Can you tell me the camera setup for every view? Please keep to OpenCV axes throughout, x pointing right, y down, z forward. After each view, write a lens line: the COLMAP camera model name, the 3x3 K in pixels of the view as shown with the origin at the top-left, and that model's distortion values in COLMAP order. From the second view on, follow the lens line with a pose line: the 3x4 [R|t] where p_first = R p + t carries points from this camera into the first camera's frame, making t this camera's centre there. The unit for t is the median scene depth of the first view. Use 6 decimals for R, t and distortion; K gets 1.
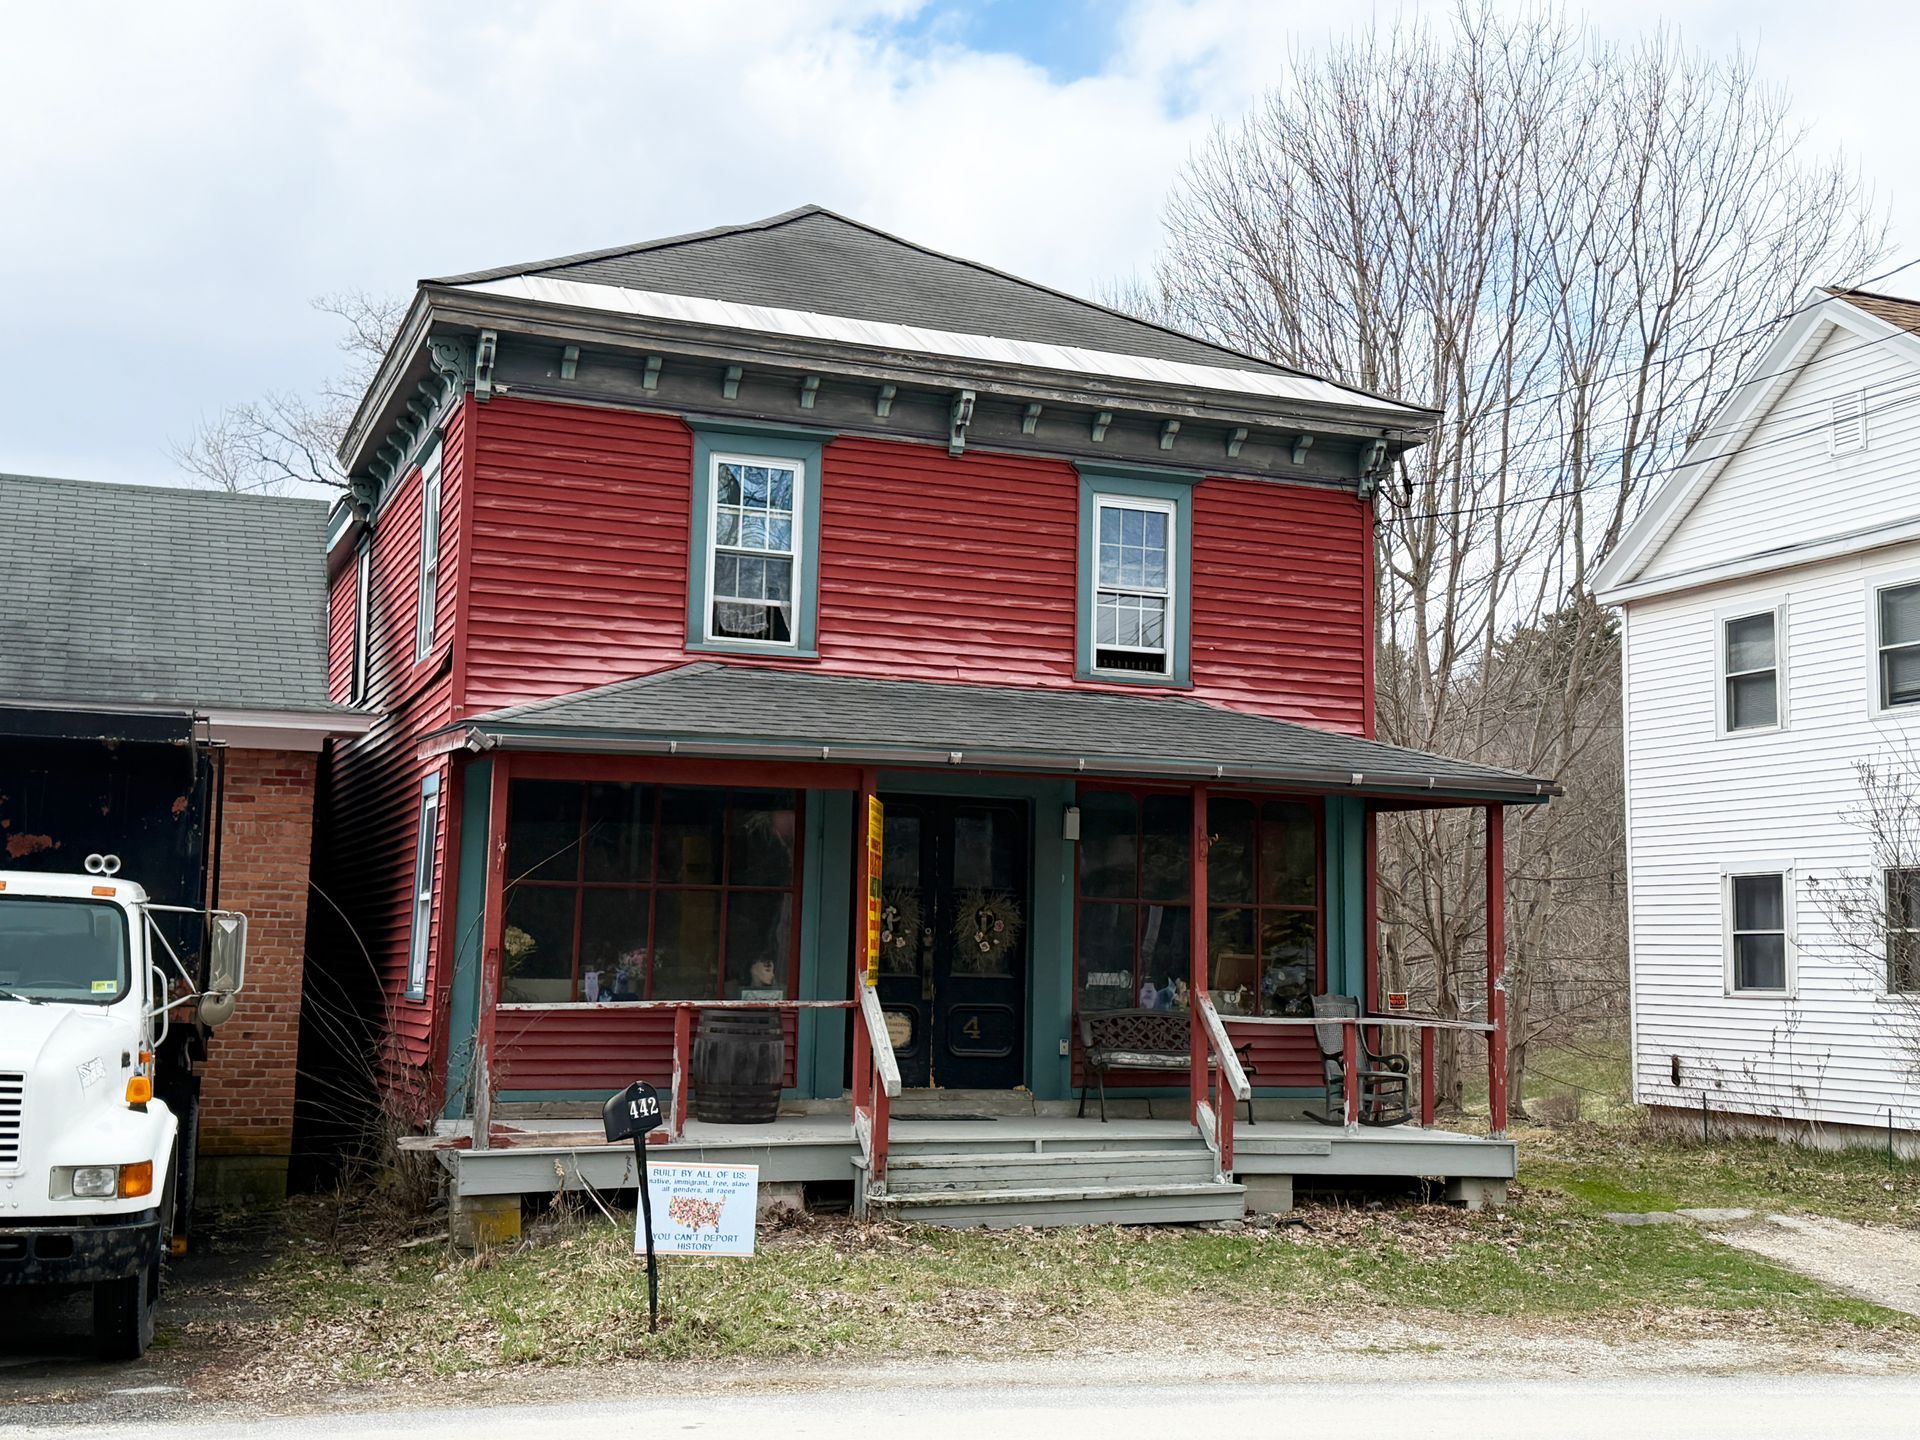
lens RADIAL K [[2263.0, 0, 953.0], [0, 2263.0, 711.3], [0, 0, 1]] dist [0.029166, 0.000000]
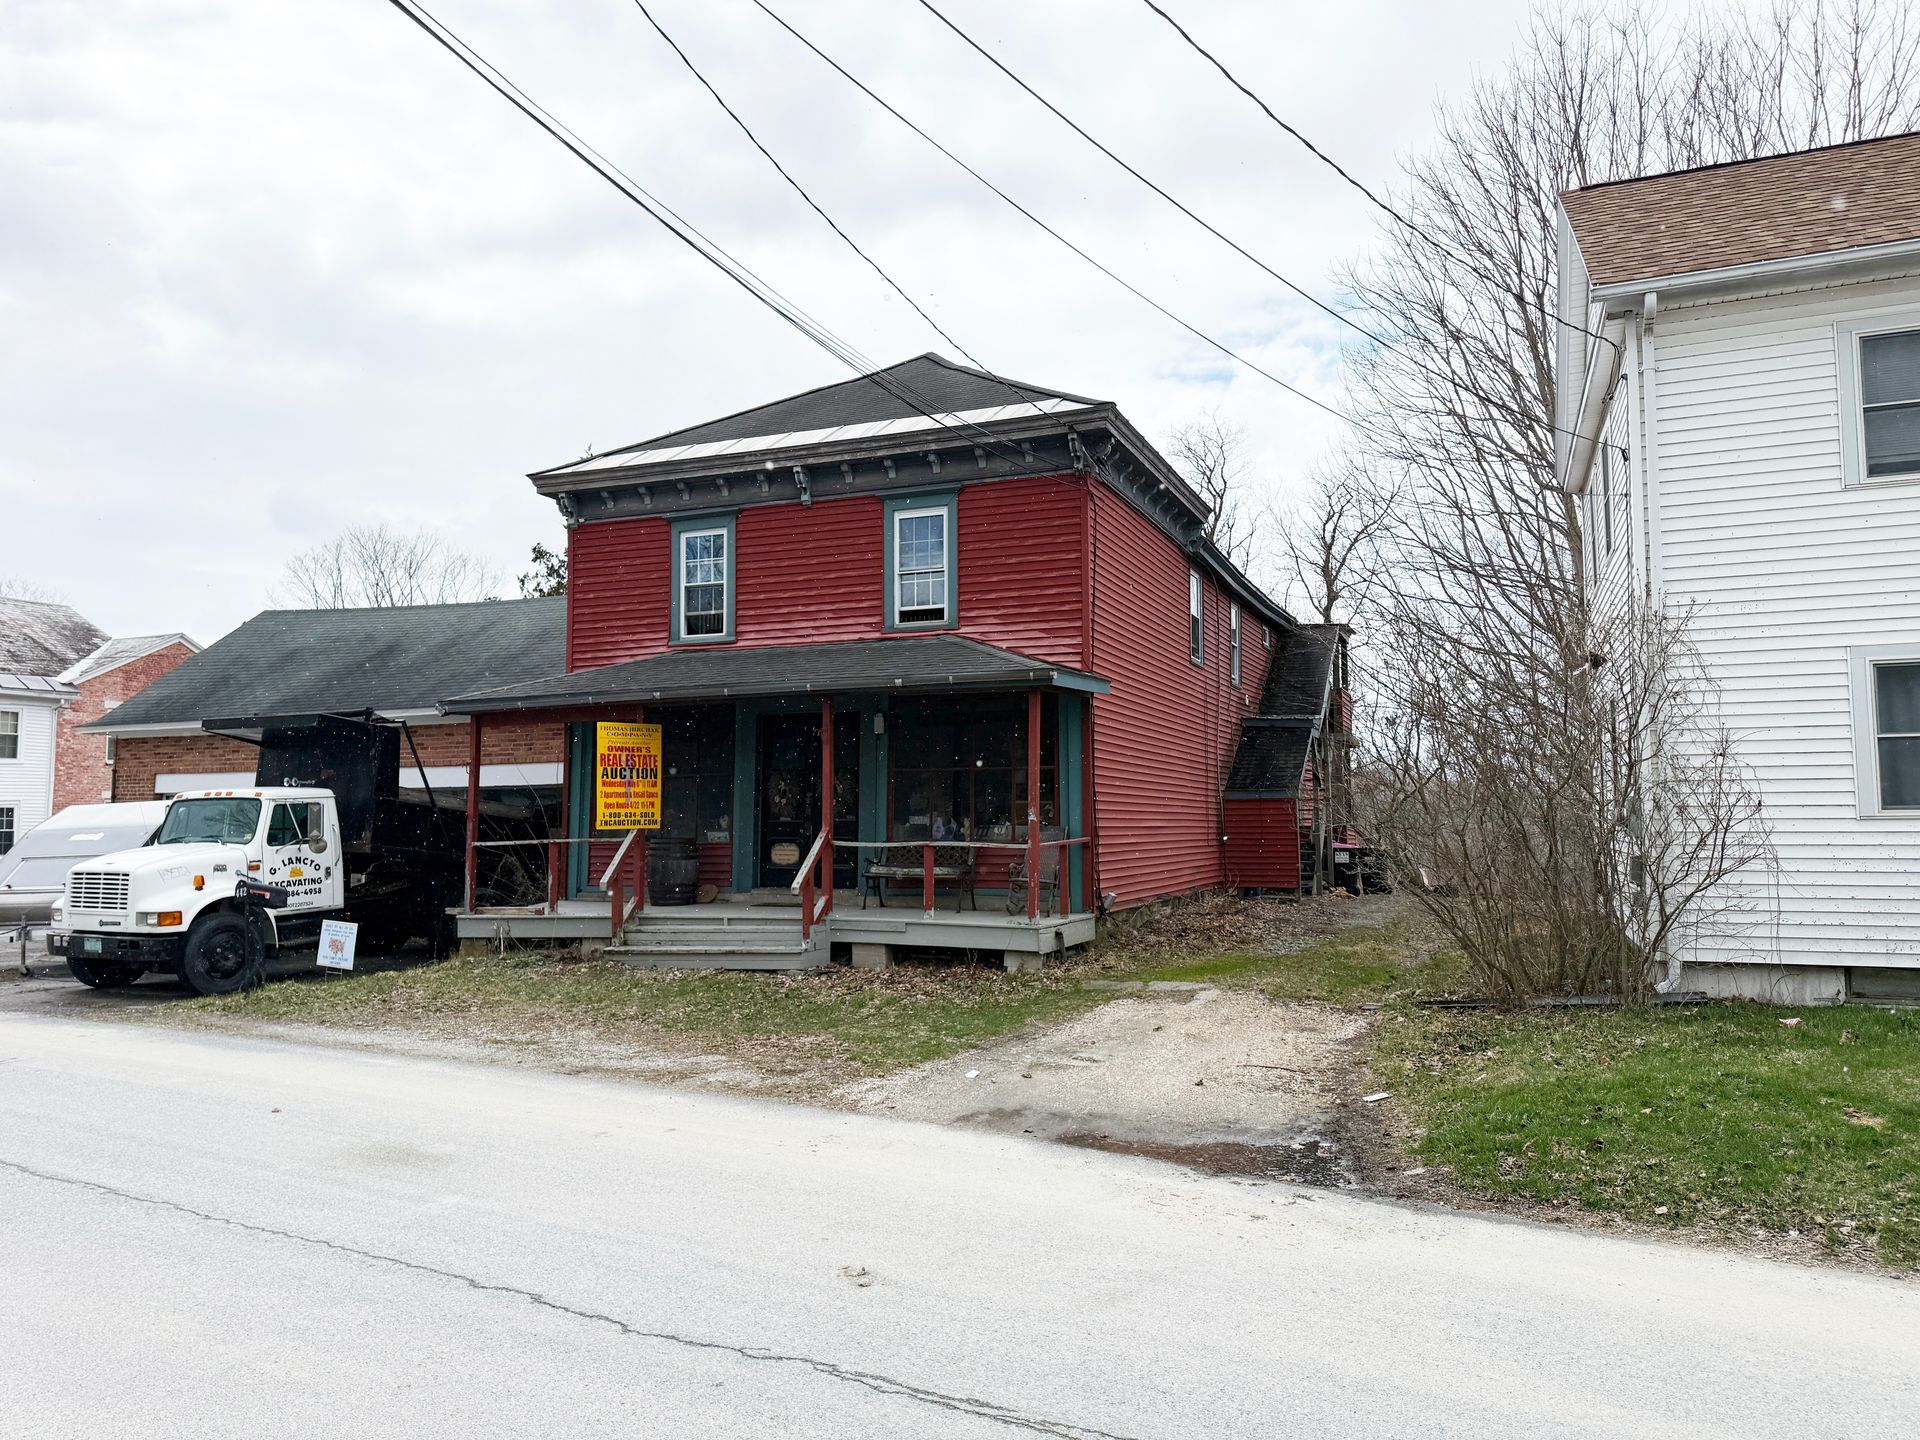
lens RADIAL K [[1357.6, 0, 950.8], [0, 1357.6, 740.2], [0, 0, 1]] dist [0.026271, -0.023315]
pose [[0.725825, -0.067361, -0.684573, 0.764709], [0.100152, 0.994938, 0.008287, 0.060294], [0.680549, -0.074576, 0.728897, 0.351019]]
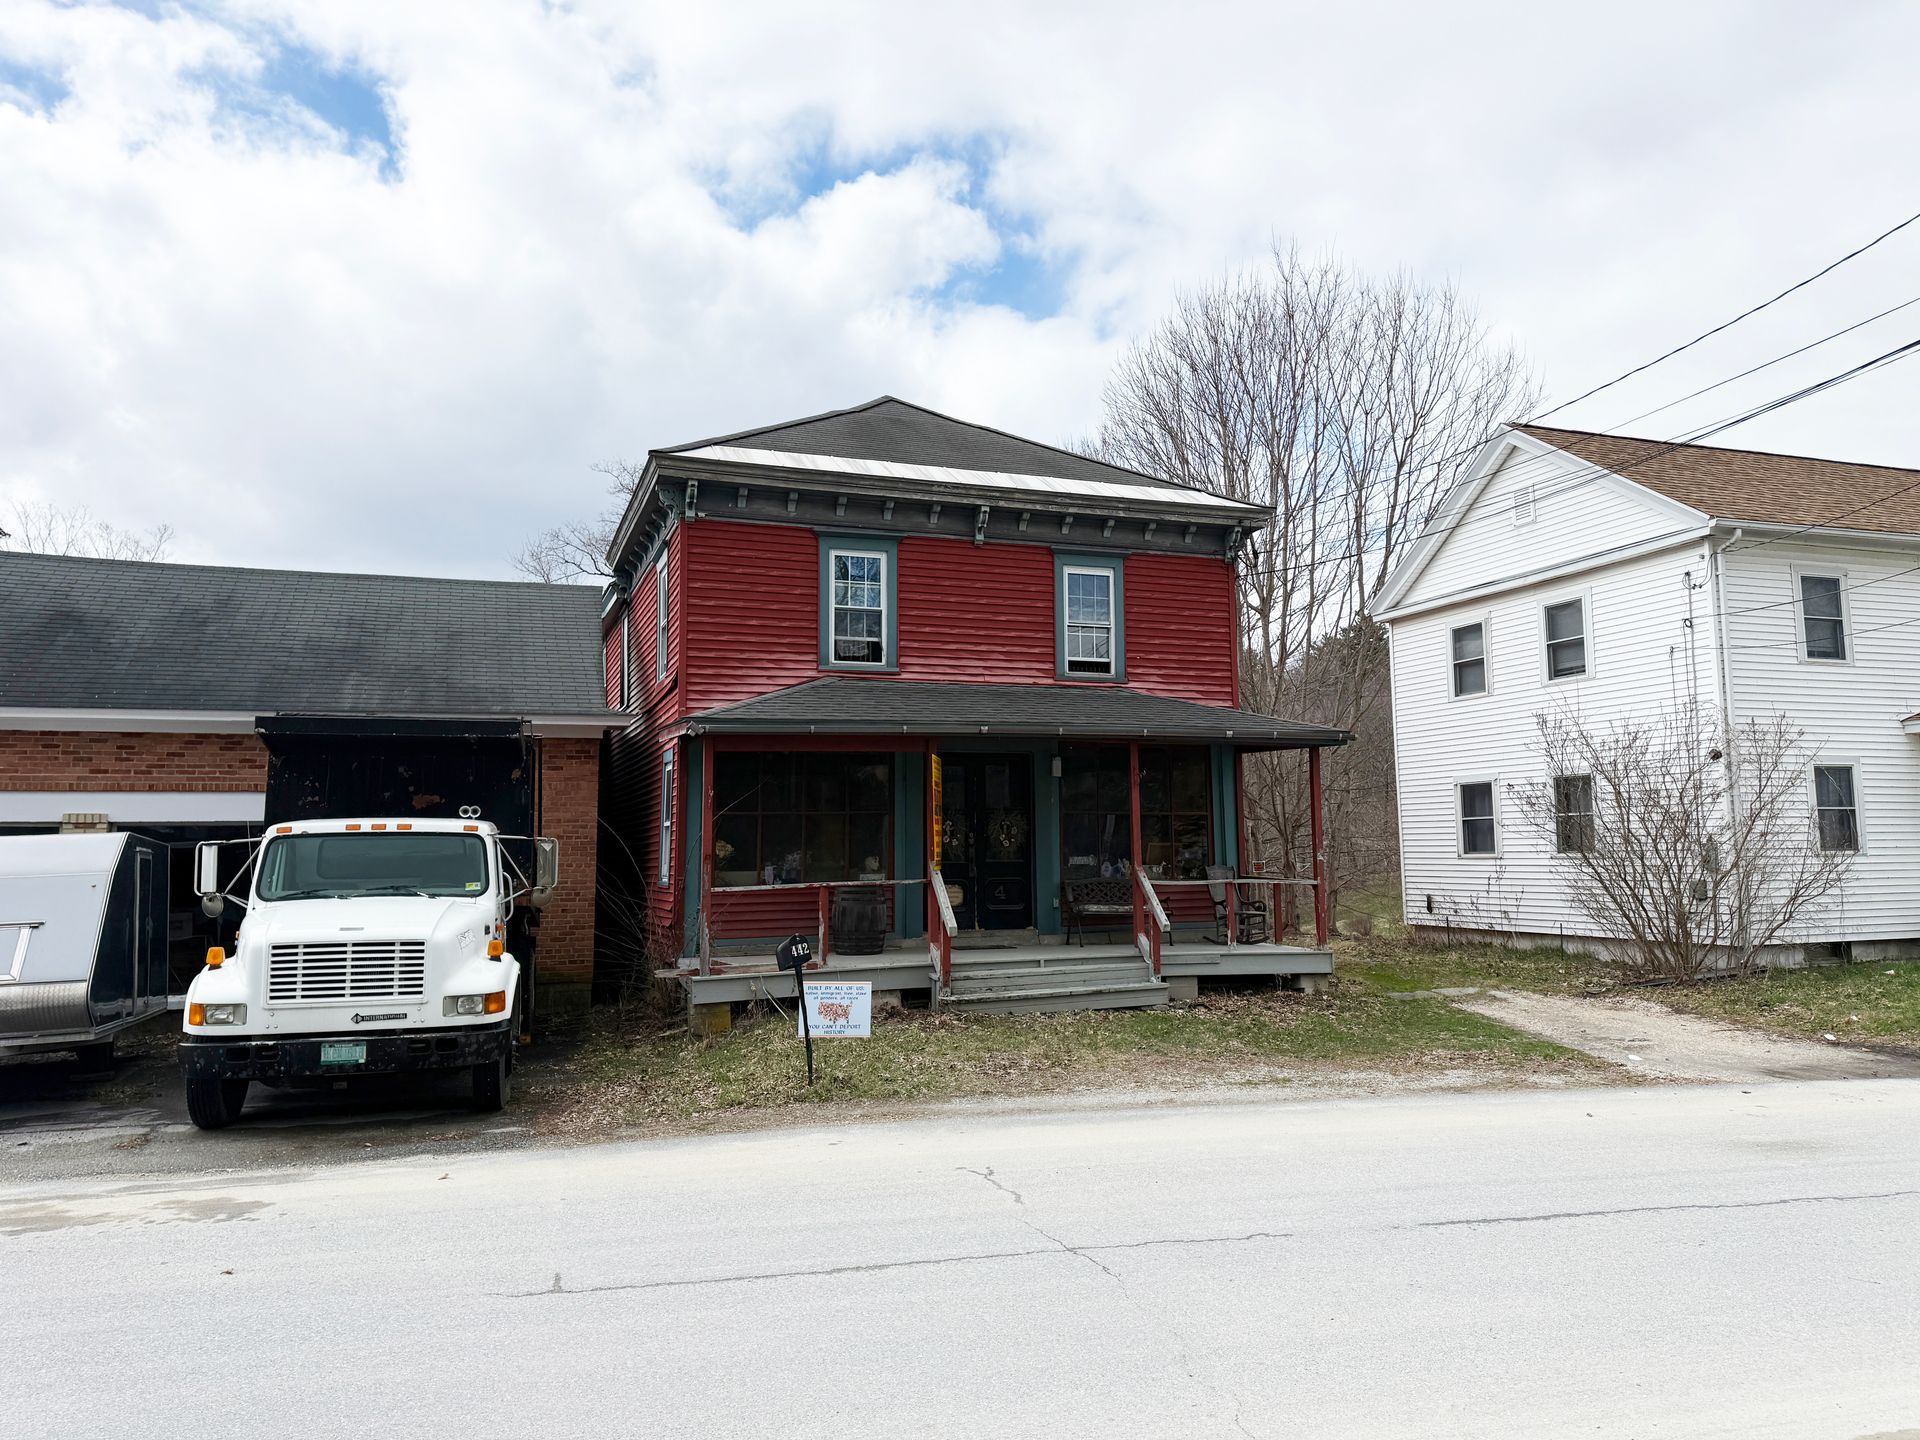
lens RADIAL K [[1357.6, 0, 962.8], [0, 1357.6, 717.5], [0, 0, 1]] dist [0.026271, -0.023315]
pose [[0.999266, -0.033760, -0.018077, 0.003484], [0.034011, 0.999326, 0.013805, -0.002235], [0.017599, -0.014410, 0.999741, 0.012090]]
